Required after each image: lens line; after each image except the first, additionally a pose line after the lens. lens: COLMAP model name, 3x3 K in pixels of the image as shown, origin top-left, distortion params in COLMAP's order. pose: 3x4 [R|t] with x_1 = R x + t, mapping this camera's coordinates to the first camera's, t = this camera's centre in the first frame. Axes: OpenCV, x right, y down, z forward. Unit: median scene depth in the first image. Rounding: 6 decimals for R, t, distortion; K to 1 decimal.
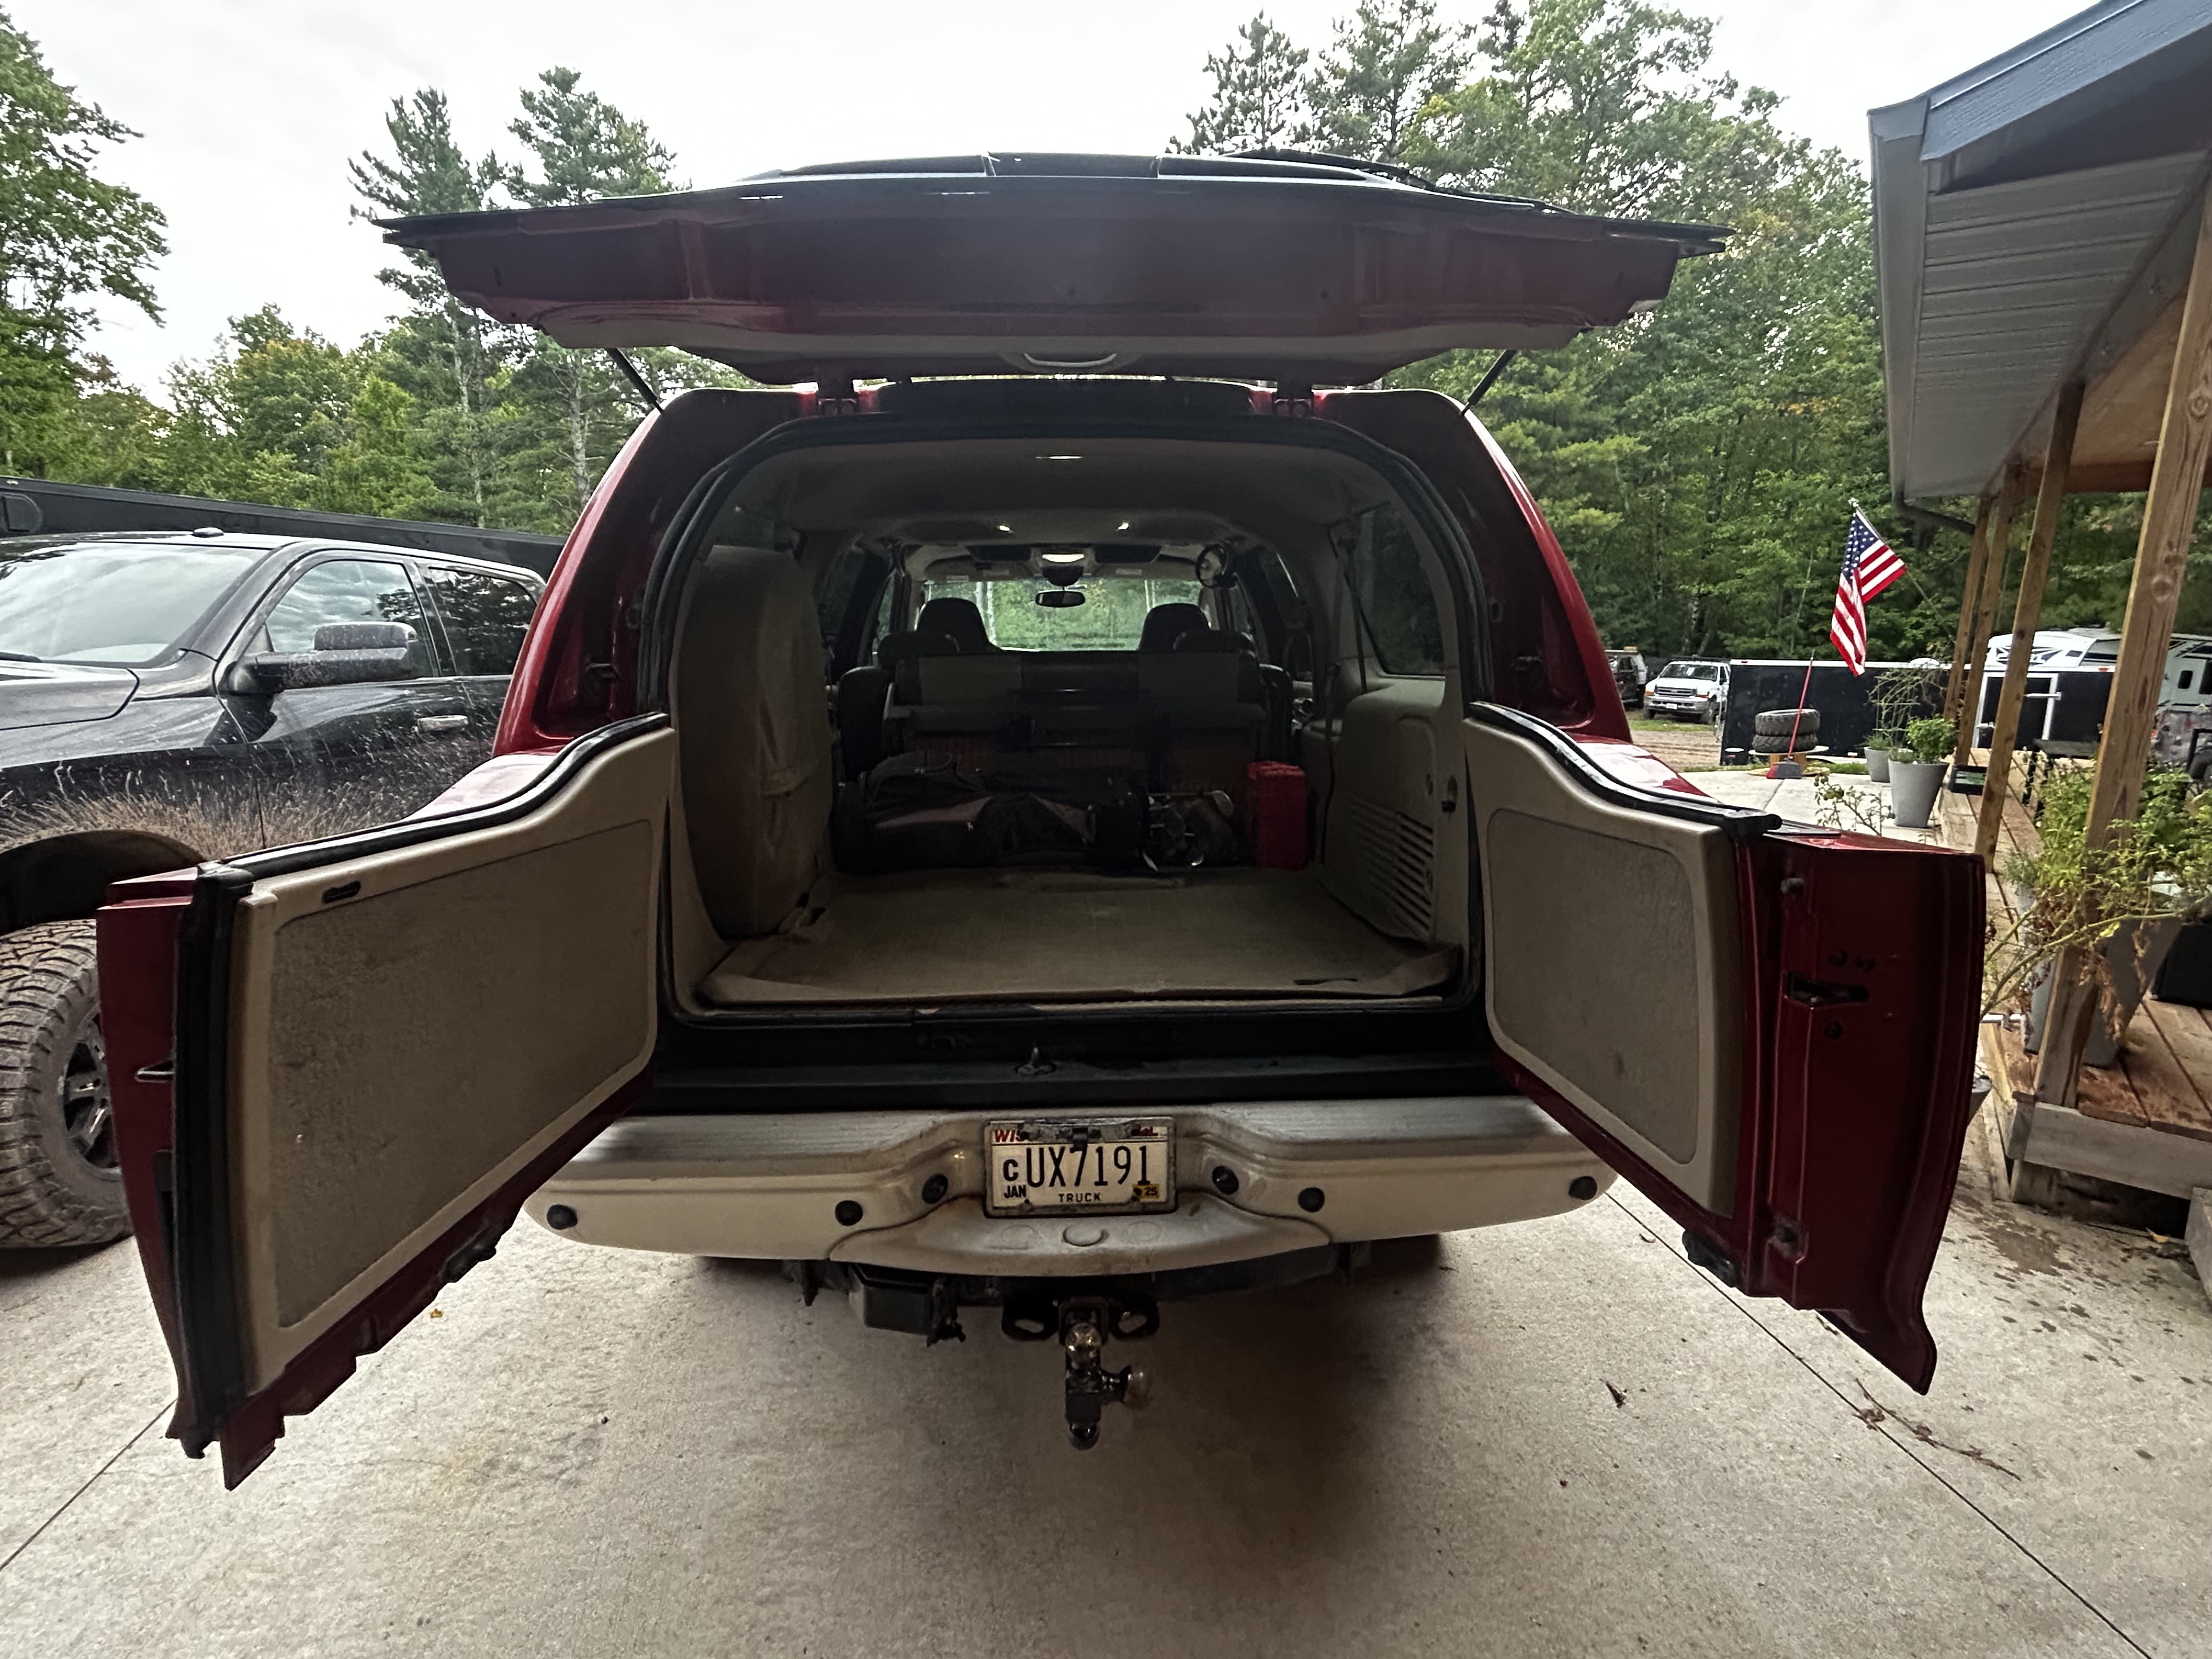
lens RADIAL K [[1057.4, 0, 1090.1], [0, 1057.4, 812.9], [0, 0, 1]] dist [-0.001788, -0.000929]
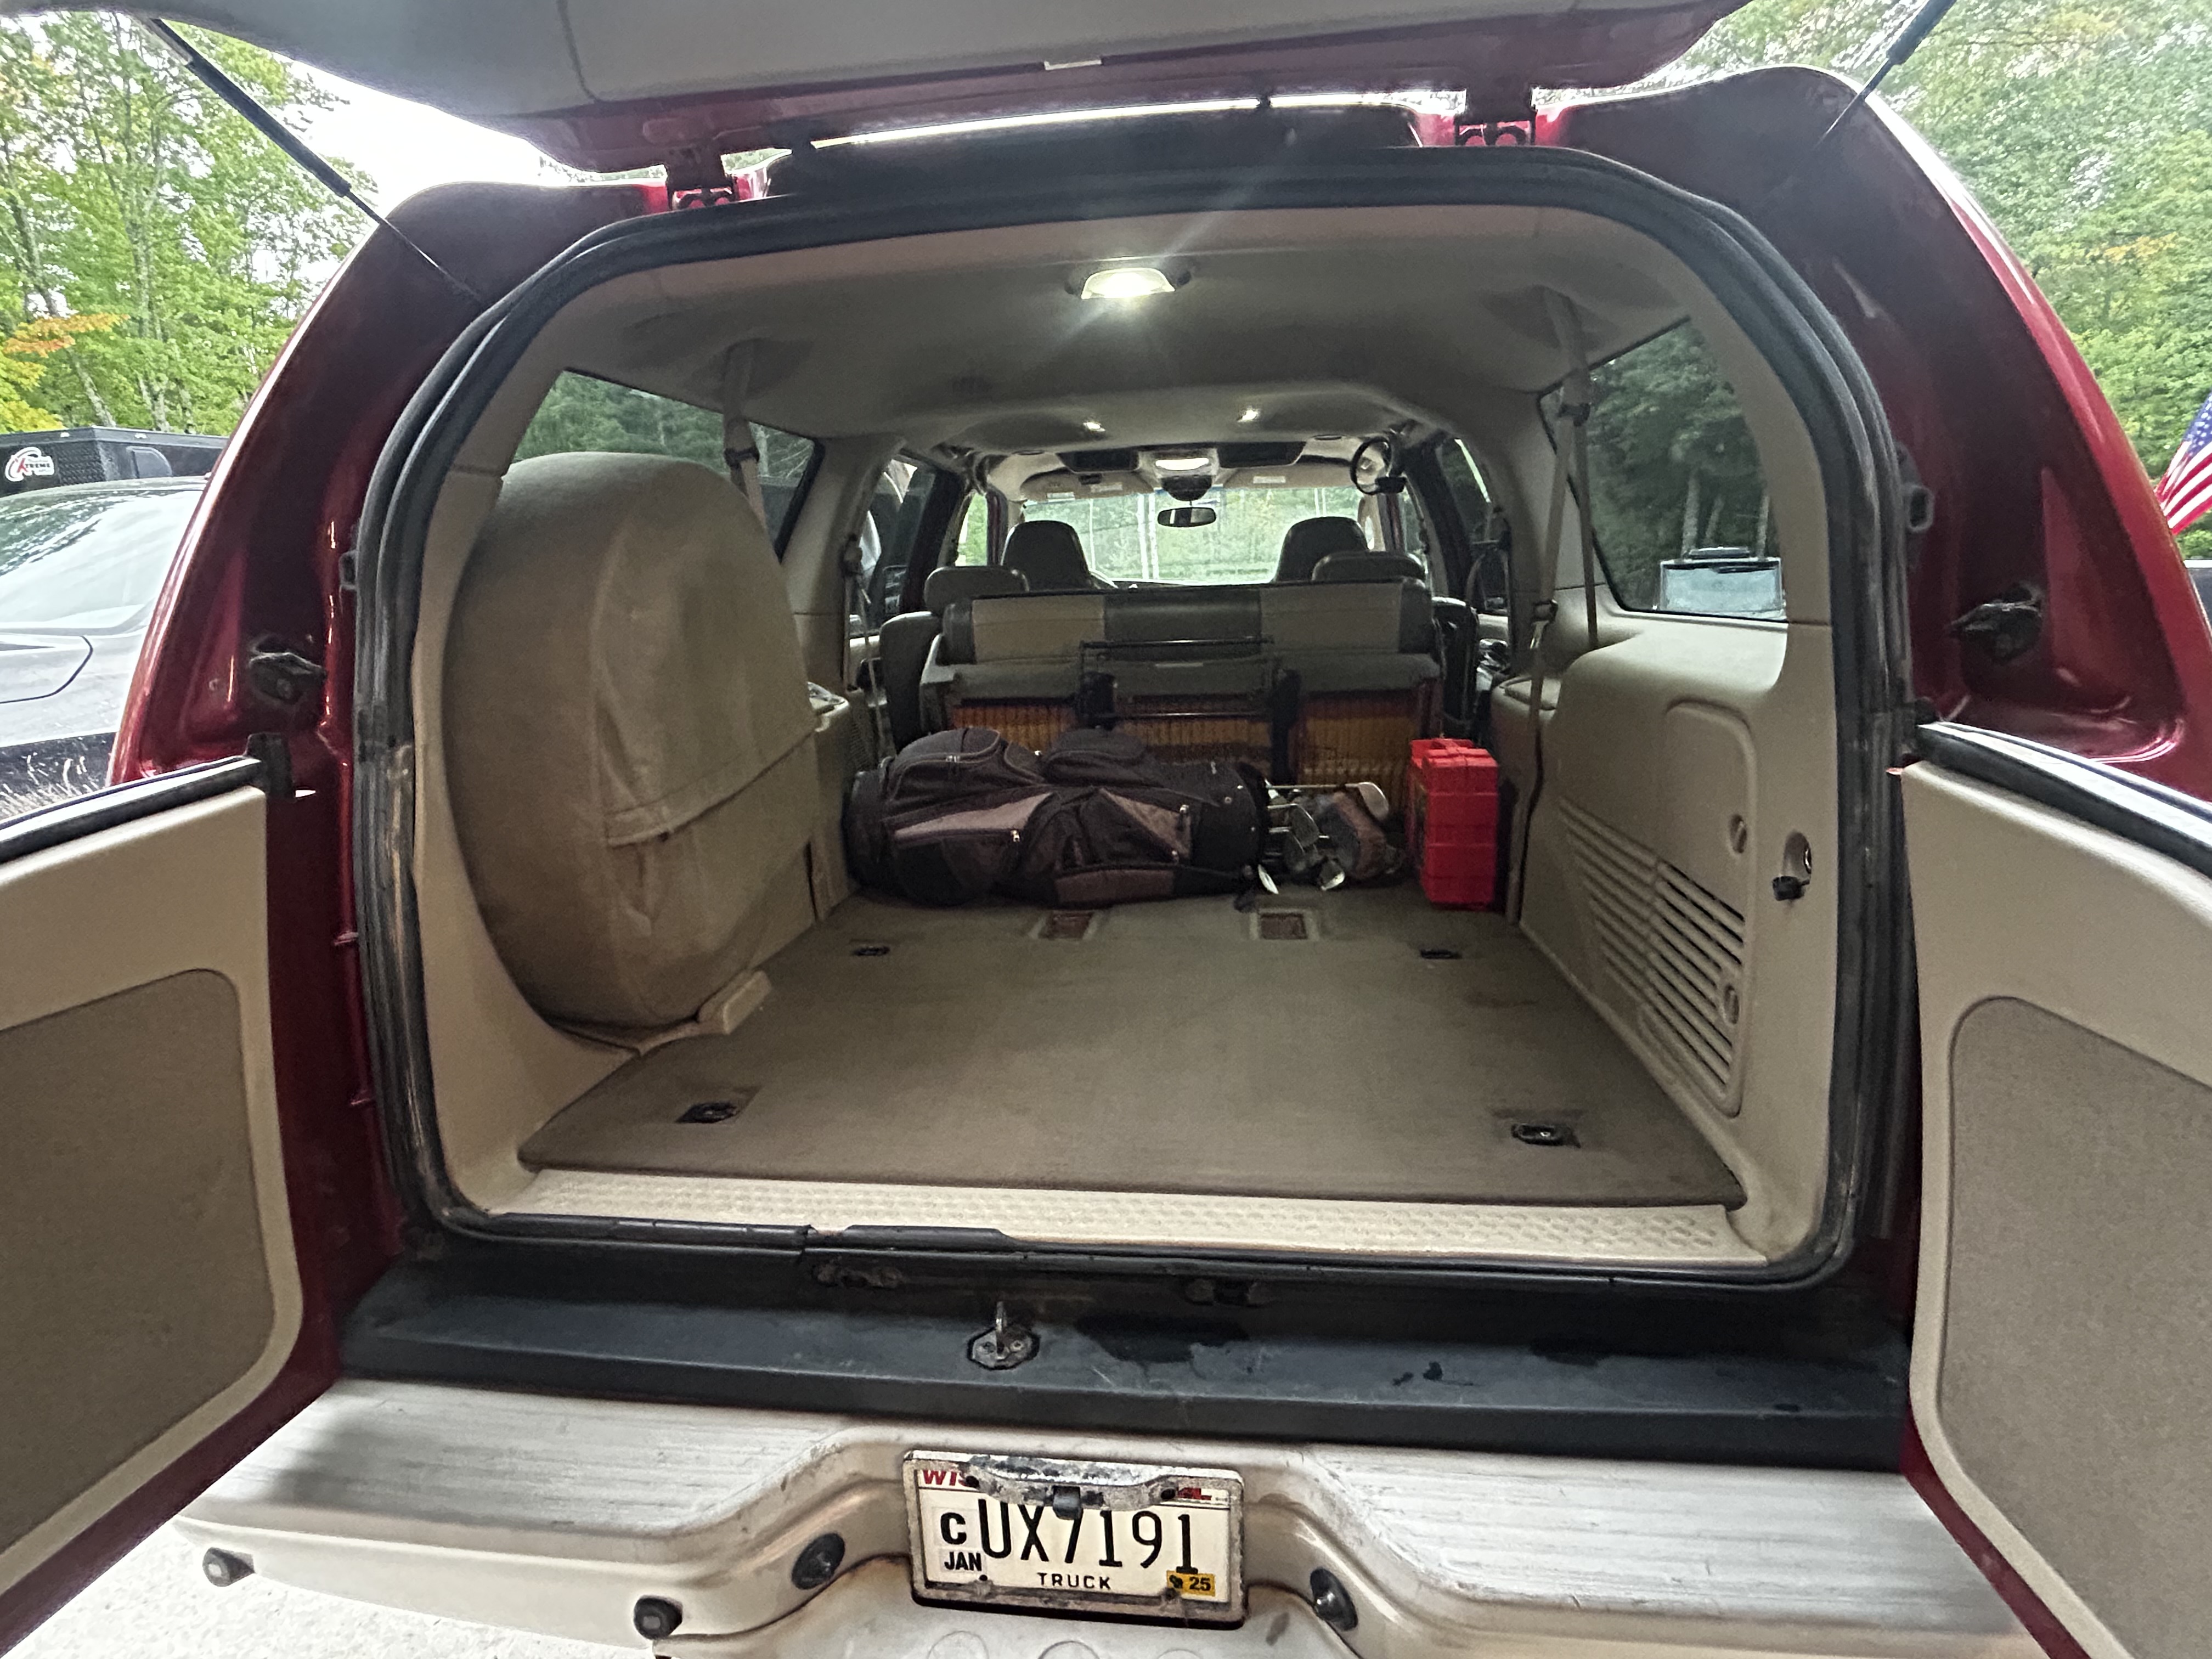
lens RADIAL K [[1057.4, 0, 1090.1], [0, 1057.4, 812.9], [0, 0, 1]] dist [-0.001788, -0.000929]
pose [[0.987631, 0.007699, -0.156610, 0.046633], [0.003441, 0.997489, 0.070733, -0.049538], [0.156761, -0.070397, 0.985124, 0.258529]]
